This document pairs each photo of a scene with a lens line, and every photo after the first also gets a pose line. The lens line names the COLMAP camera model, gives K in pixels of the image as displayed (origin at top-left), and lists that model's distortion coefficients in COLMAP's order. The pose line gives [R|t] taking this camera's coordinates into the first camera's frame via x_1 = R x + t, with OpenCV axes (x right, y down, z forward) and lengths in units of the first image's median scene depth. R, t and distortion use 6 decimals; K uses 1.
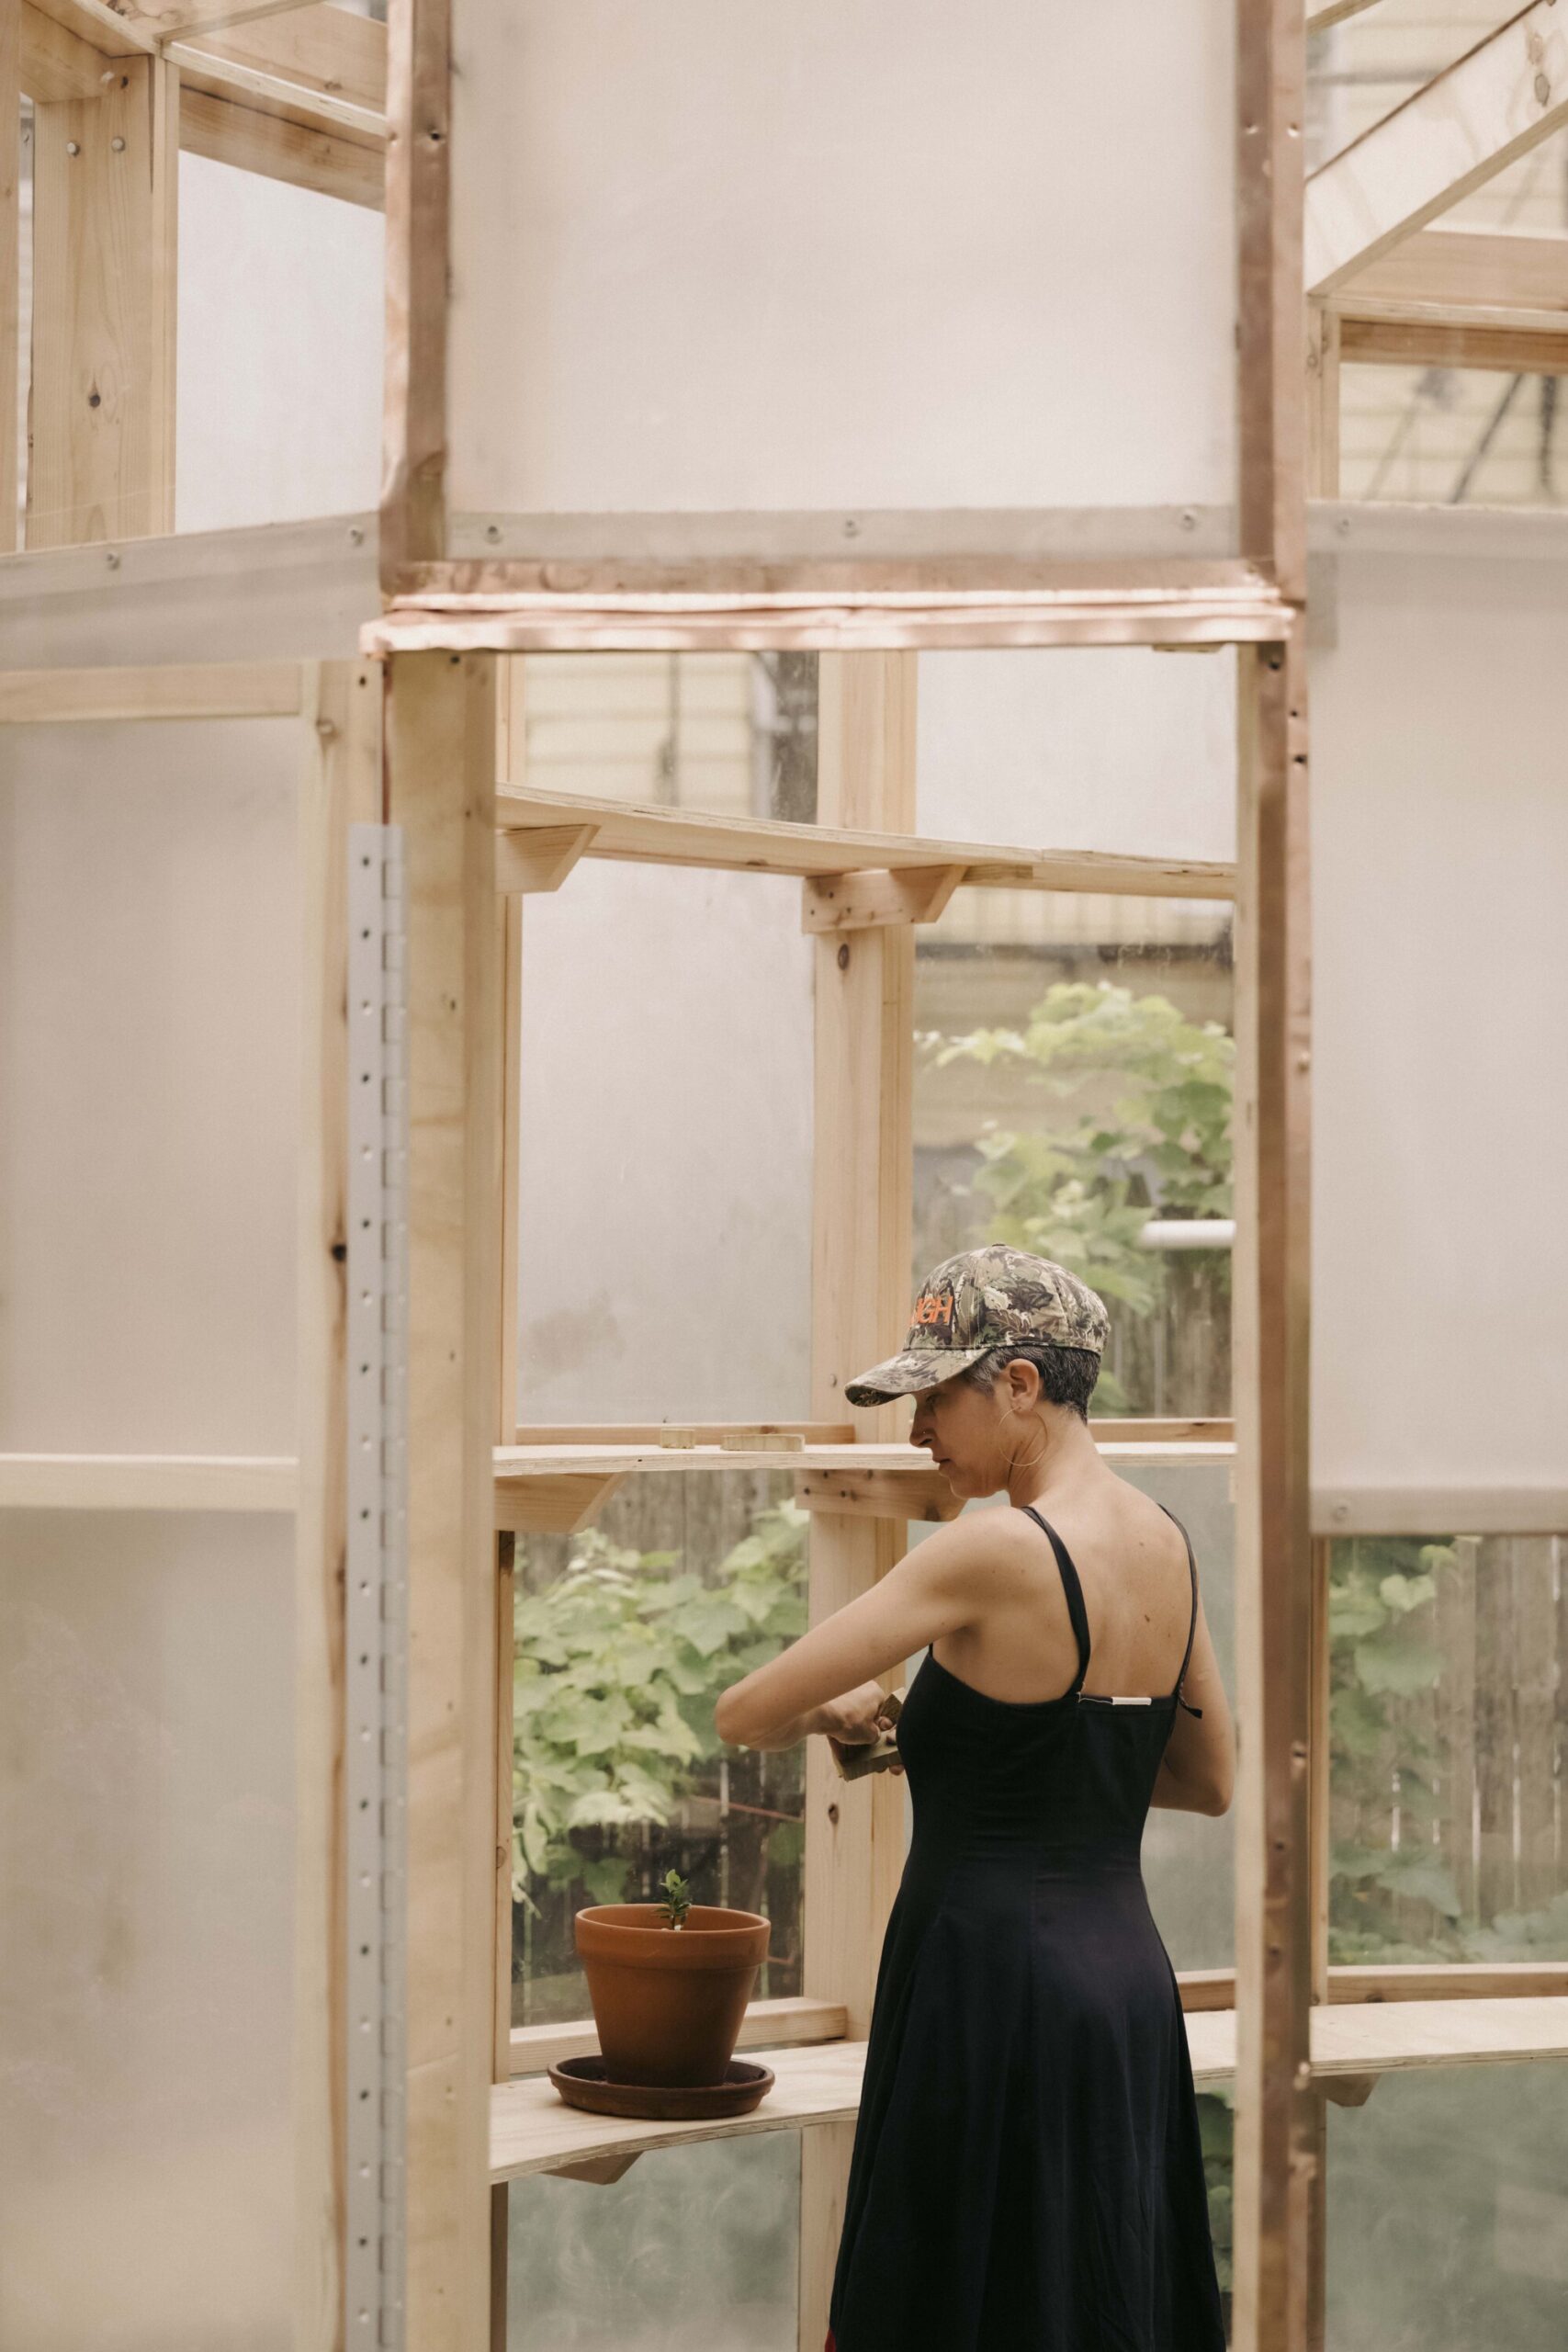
lens RADIAL K [[4786.1, 0, 784.0], [0, 4786.1, 1176.0], [0, 0, 1]] dist [-0.073708, -0.245702]
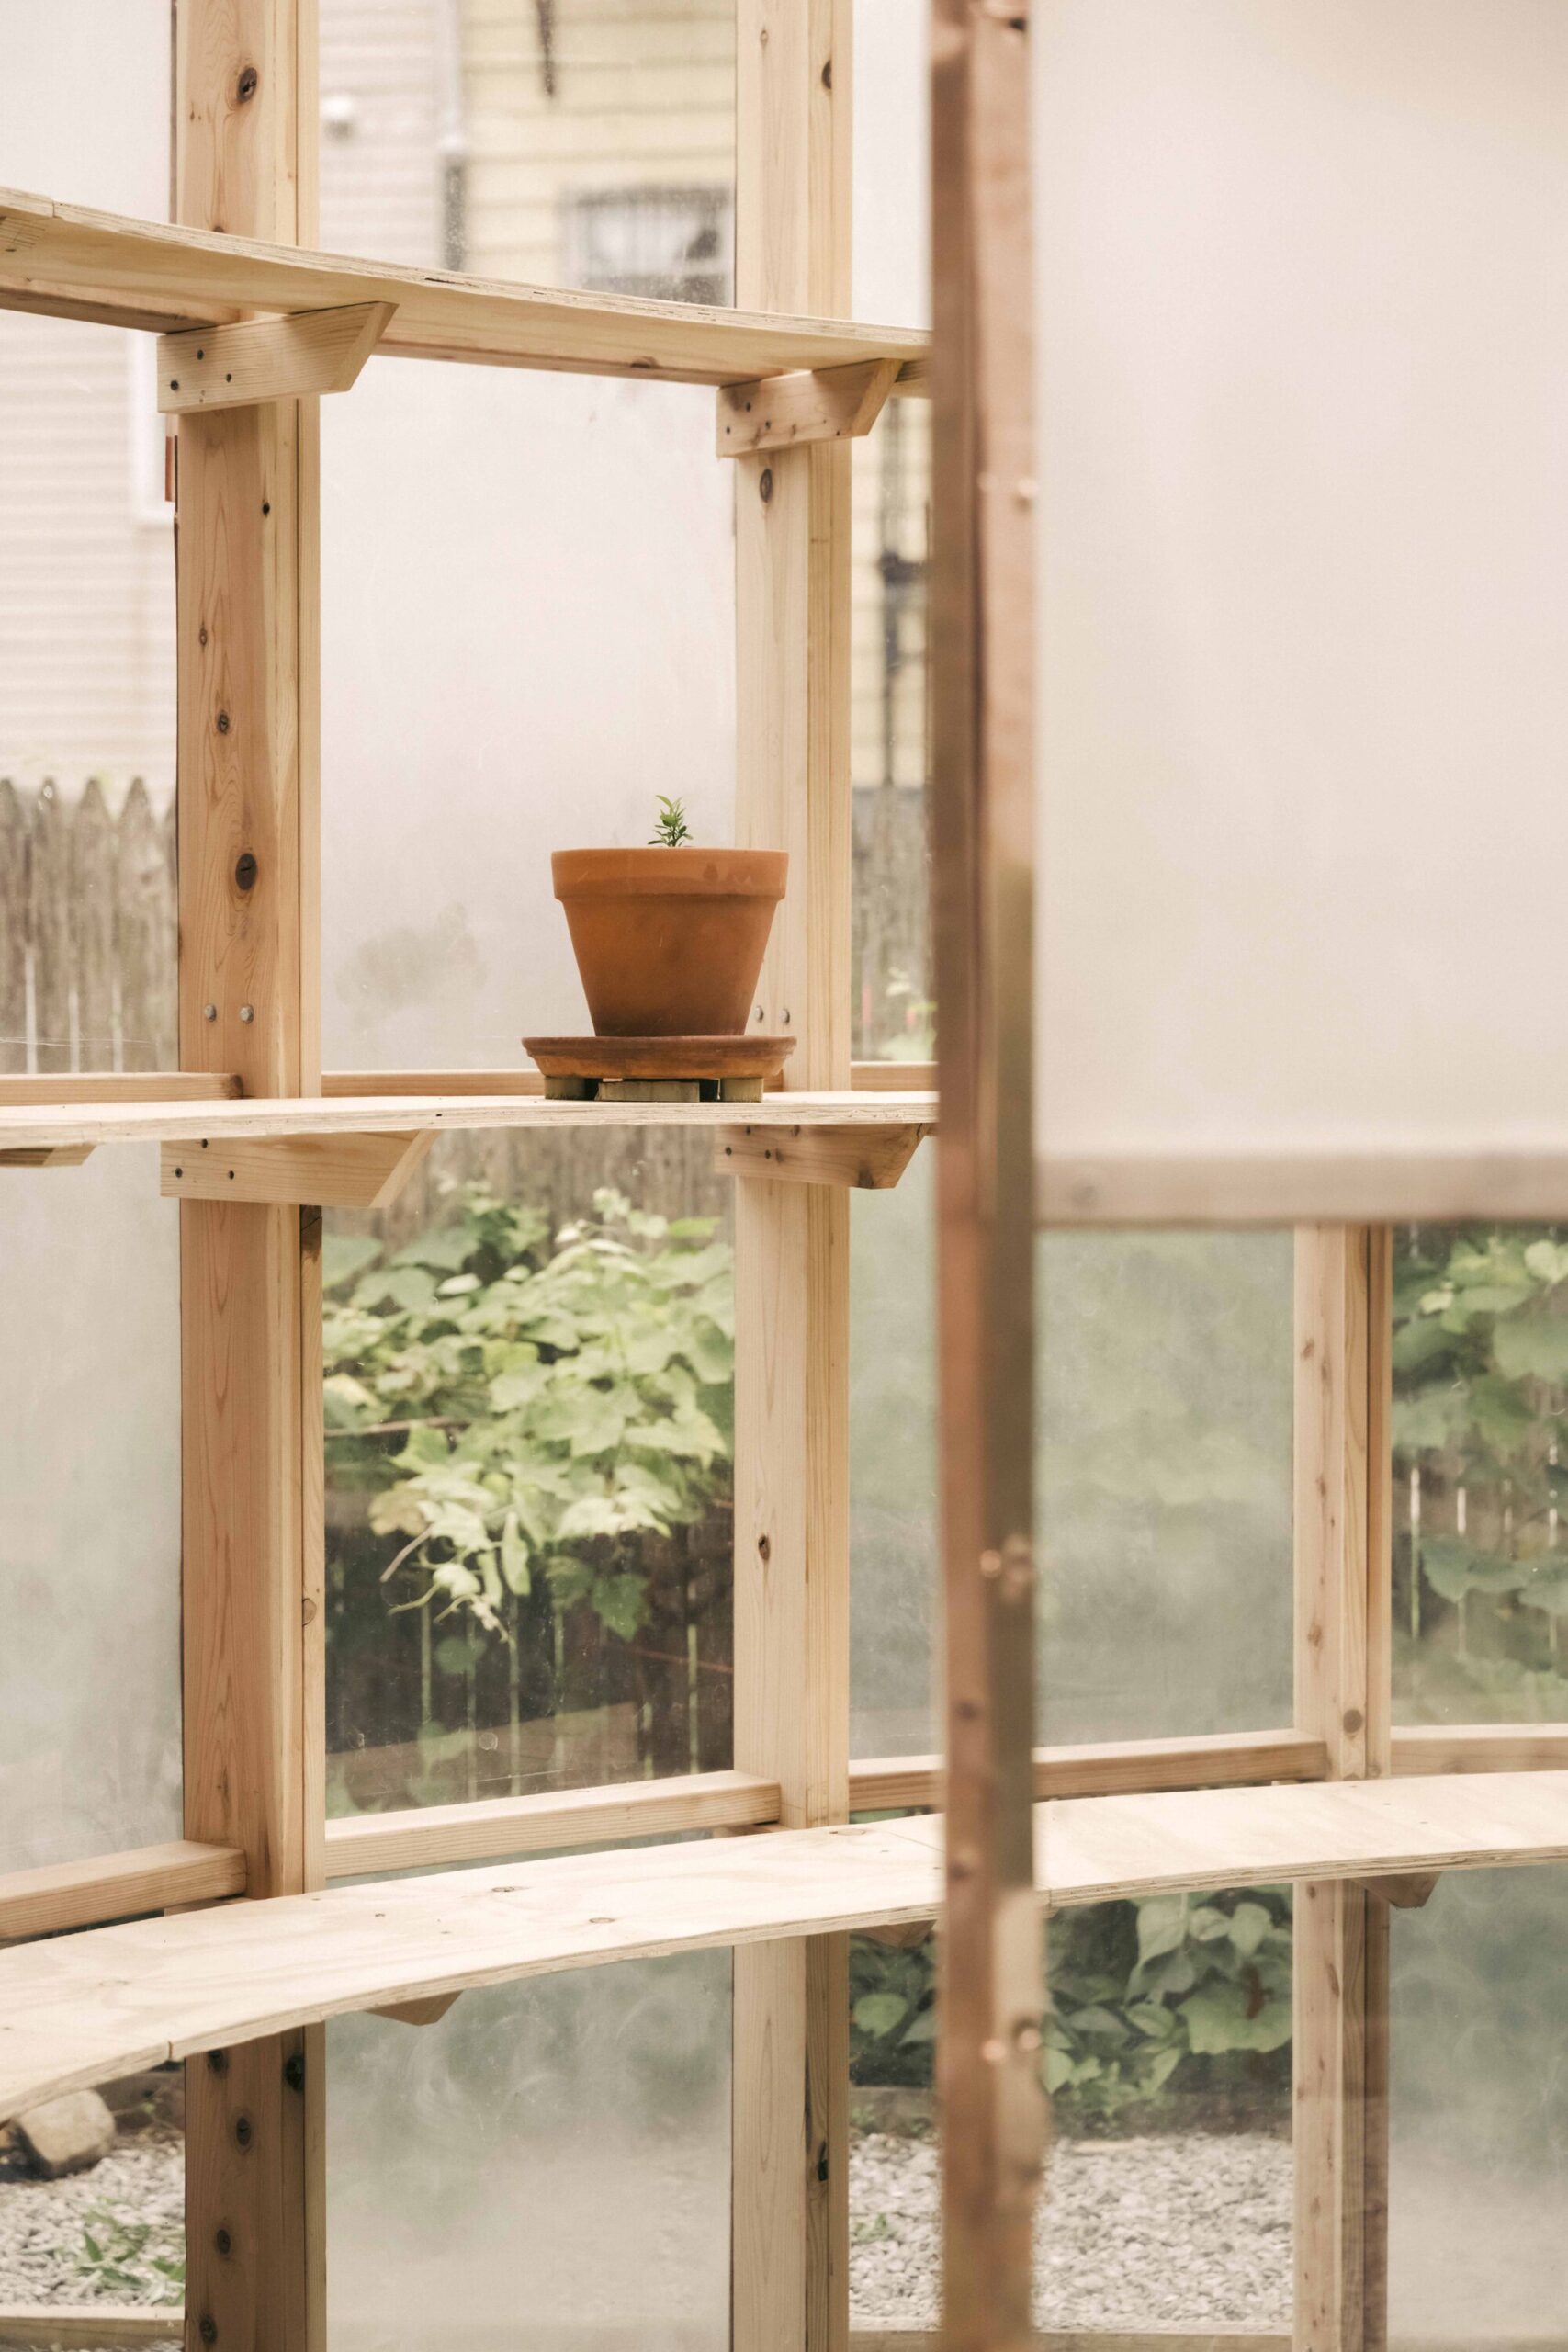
lens RADIAL K [[4786.1, 0, 784.0], [0, 4786.1, 1176.0], [0, 0, 1]] dist [-0.073708, -0.245702]
pose [[0.997952, -0.005791, -0.063699, 0.064358], [0.010427, 0.997300, 0.072690, 0.011229], [0.063106, -0.073205, 0.995318, 0.192334]]
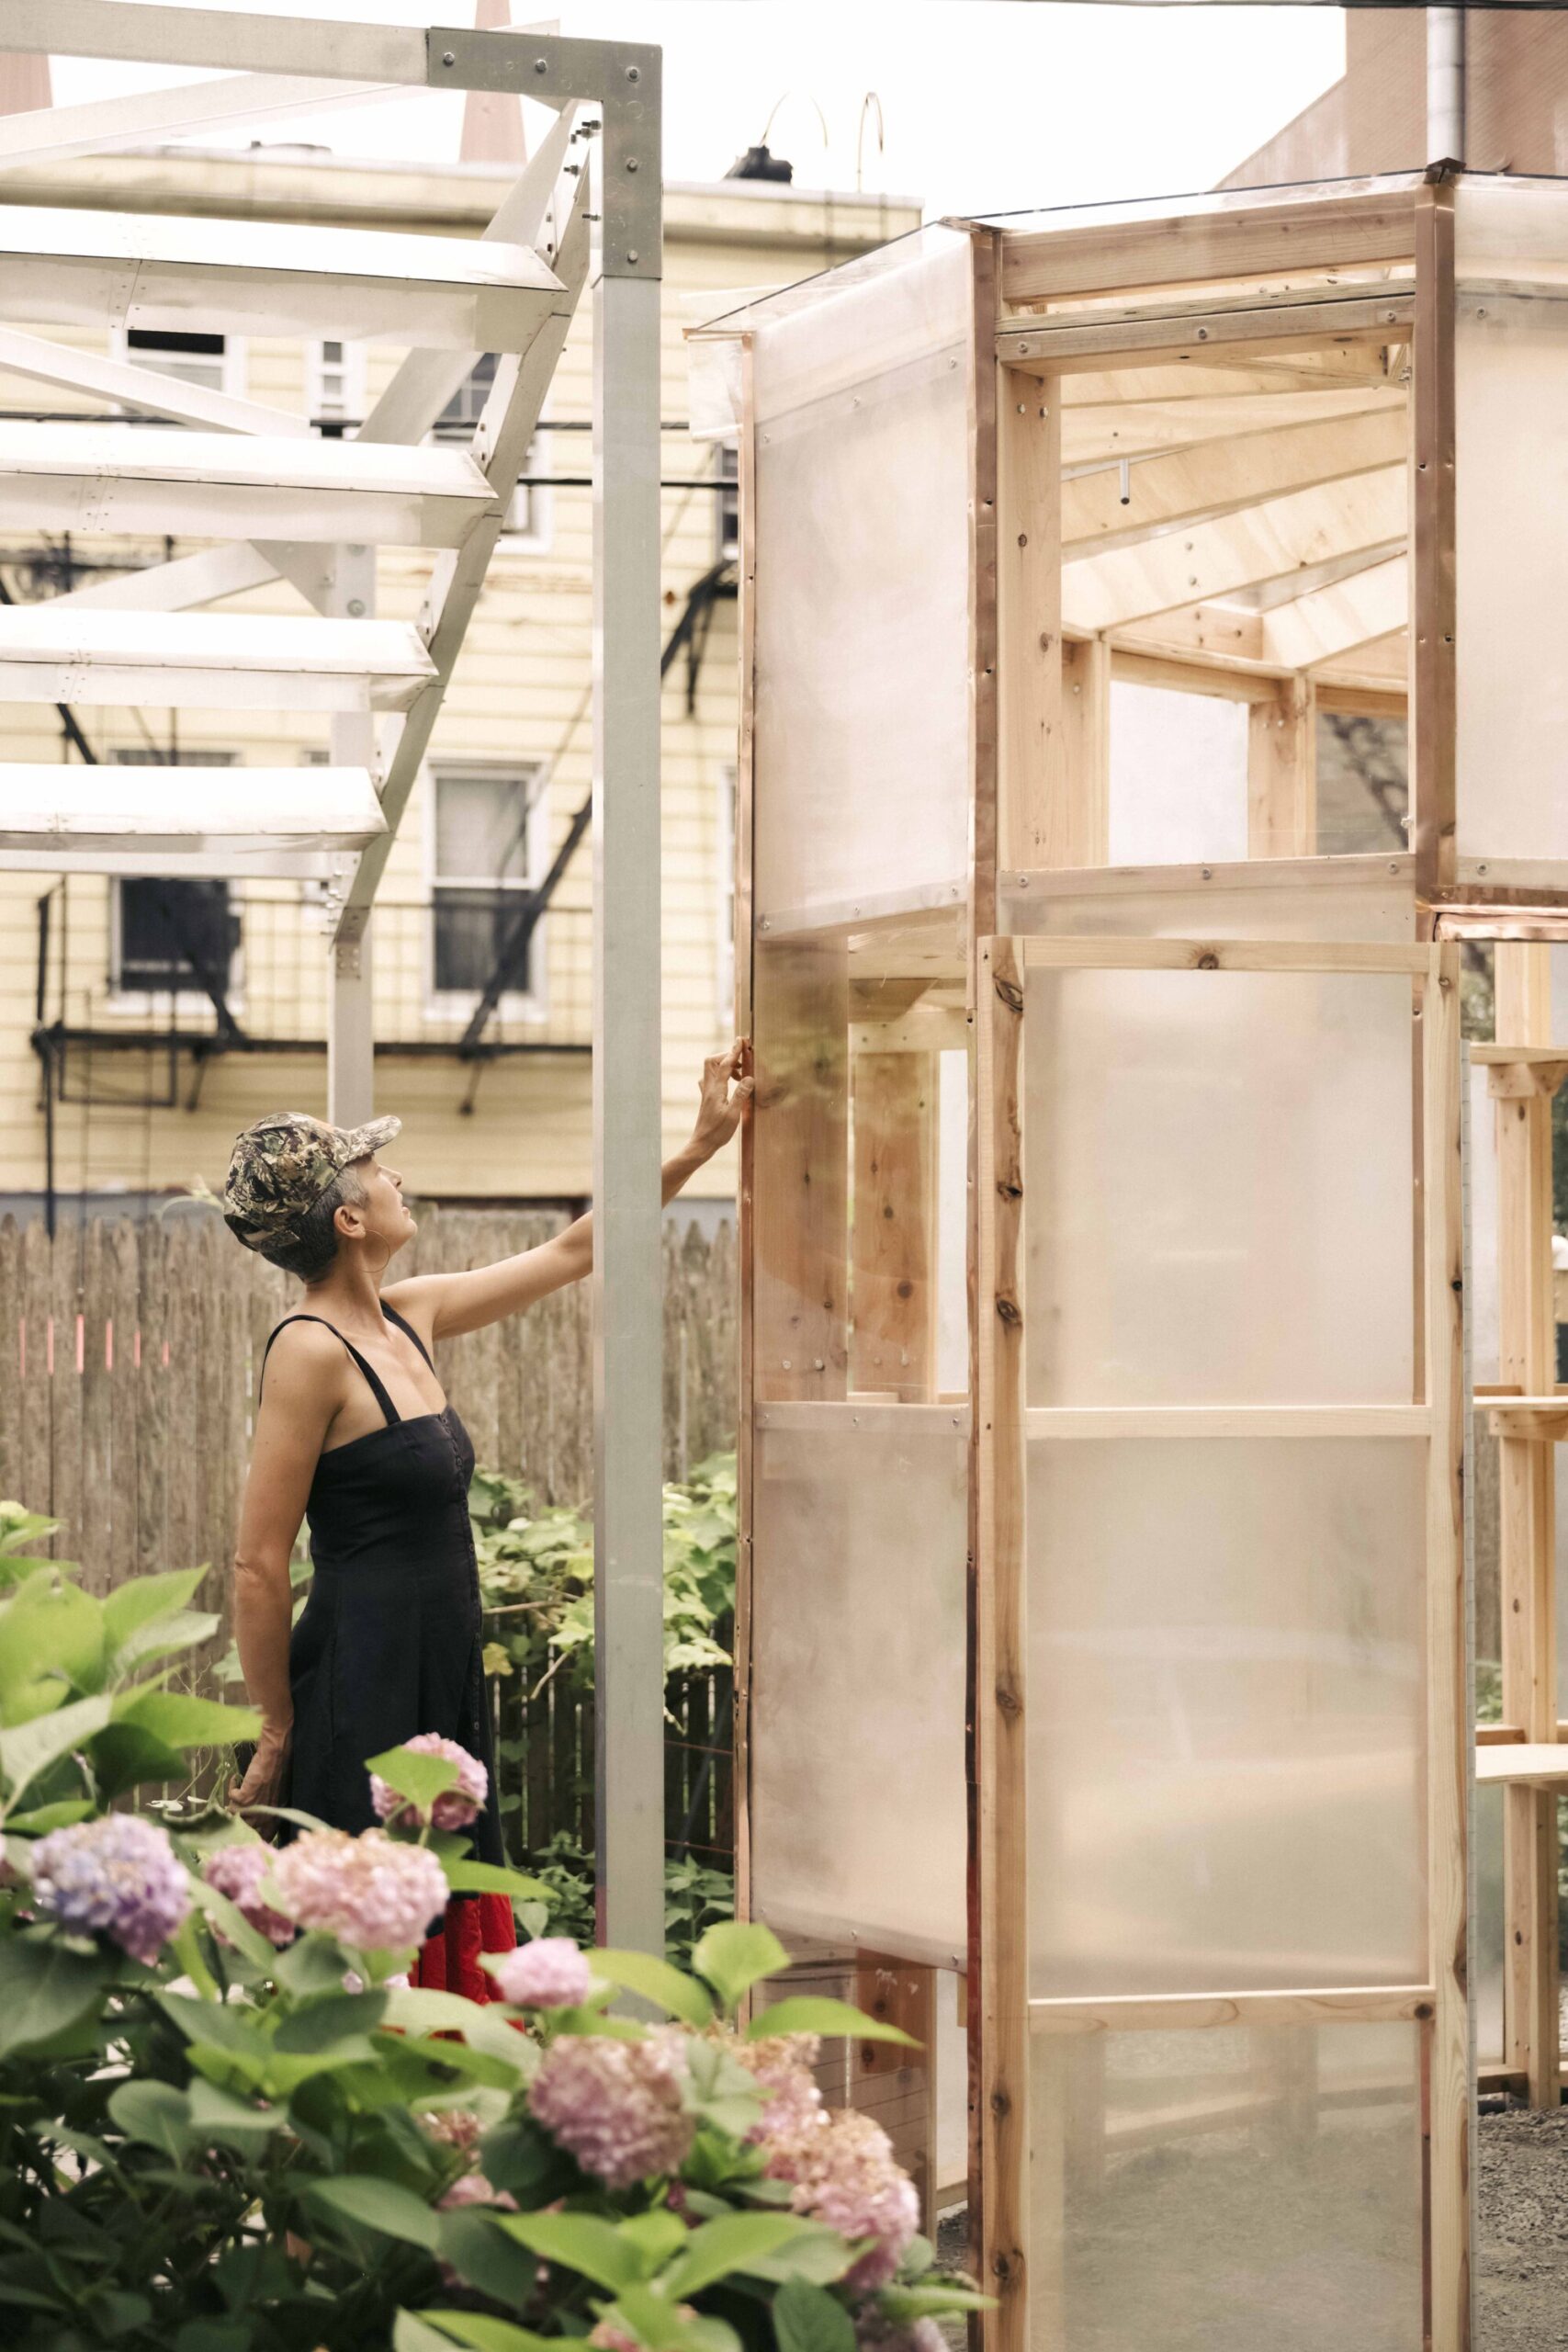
lens RADIAL K [[3655.6, 0, 784.0], [0, 3655.6, 1176.0], [0, 0, 1]] dist [0.005799, 0.001299]
pose [[0.969170, 0.007524, 0.246276, -0.361384], [-0.005167, 0.999934, -0.010216, -0.004974], [-0.246337, 0.008628, 0.969146, -0.125404]]
